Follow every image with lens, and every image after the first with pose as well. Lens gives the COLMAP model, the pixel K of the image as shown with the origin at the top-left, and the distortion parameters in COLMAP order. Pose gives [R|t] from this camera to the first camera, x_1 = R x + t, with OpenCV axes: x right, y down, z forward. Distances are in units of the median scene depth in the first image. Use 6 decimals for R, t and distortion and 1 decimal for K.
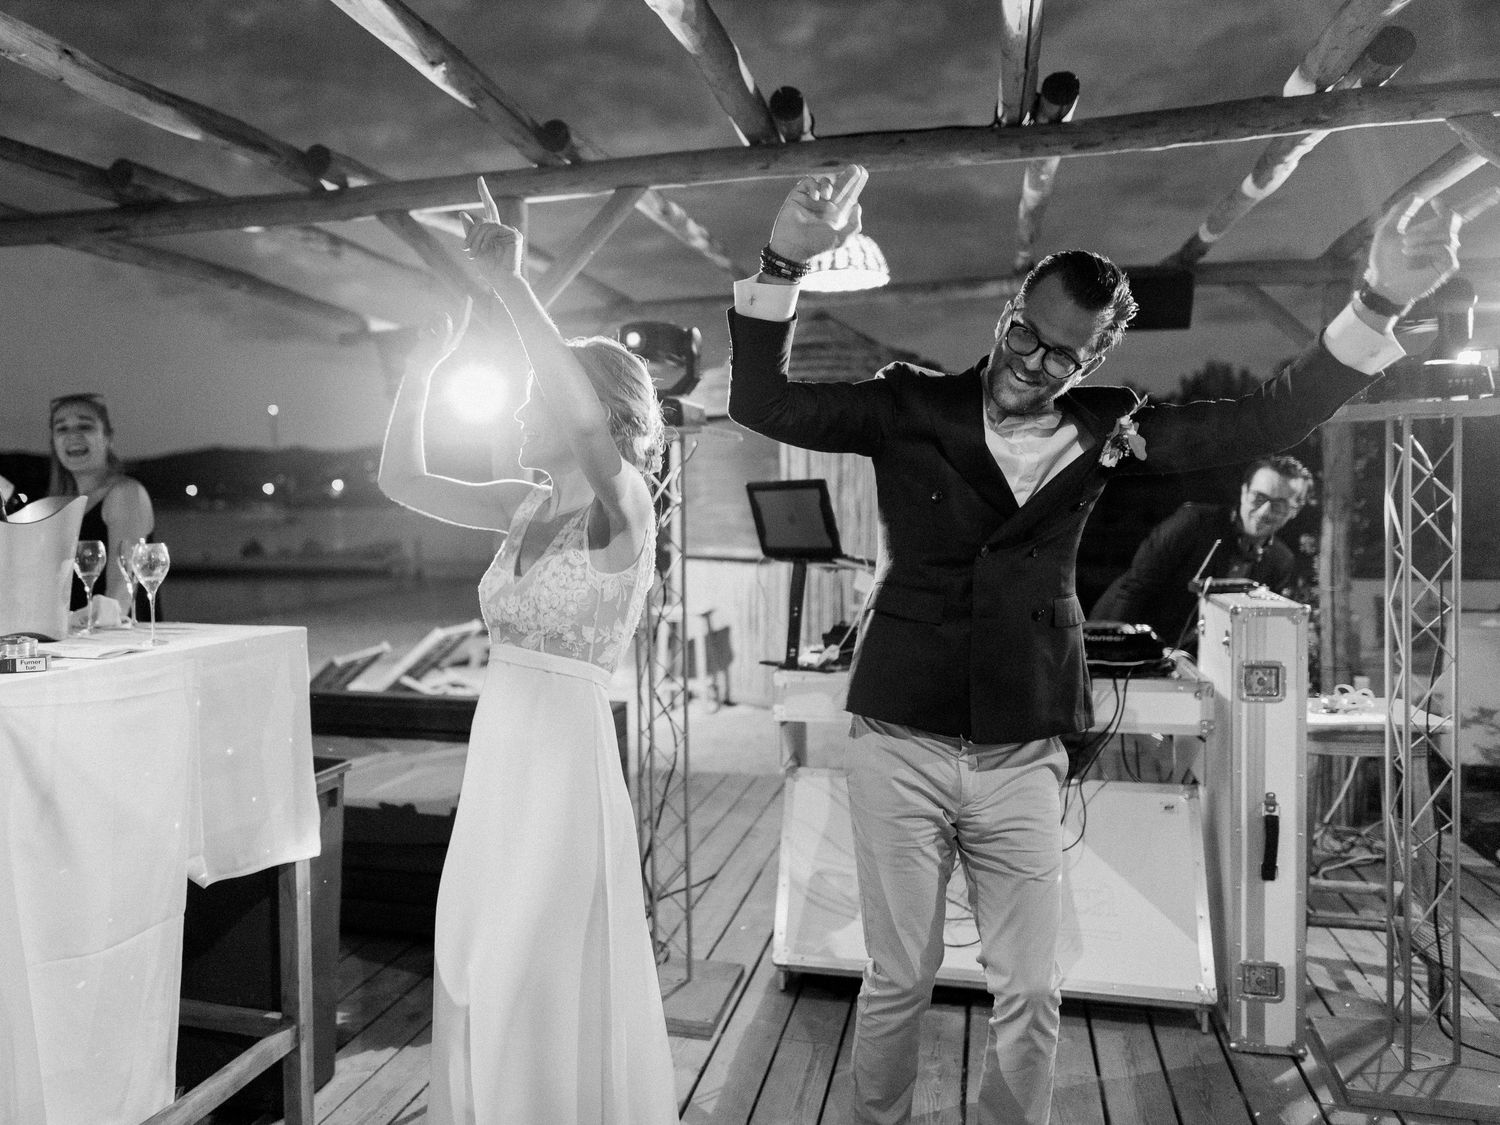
lens RADIAL K [[1176.7, 0, 633.6], [0, 1176.7, 560.4], [0, 0, 1]] dist [0.000684, 0.001084]
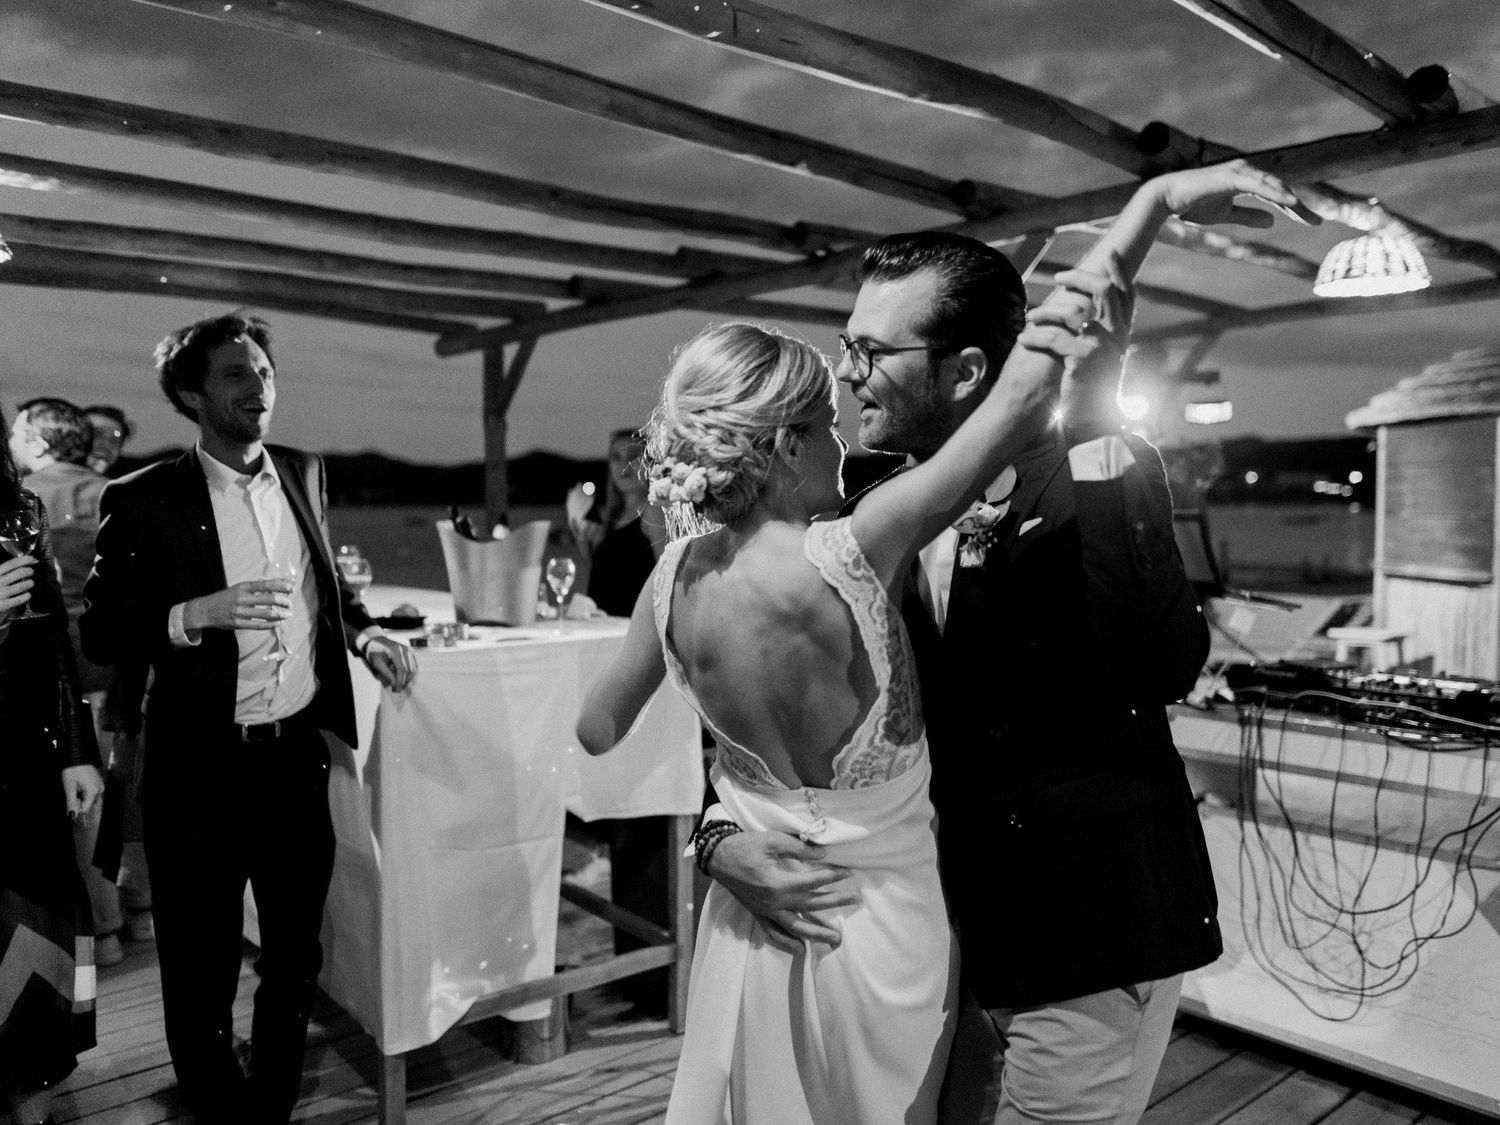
lens RADIAL K [[1181.3, 0, 811.7], [0, 1181.3, 557.2], [0, 0, 1]] dist [0.004399, -0.009525]
pose [[0.856931, 0.035515, -0.514206, 0.349373], [-0.035468, 0.999322, 0.009913, -0.026697], [0.514210, 0.009743, 0.857609, -0.008514]]
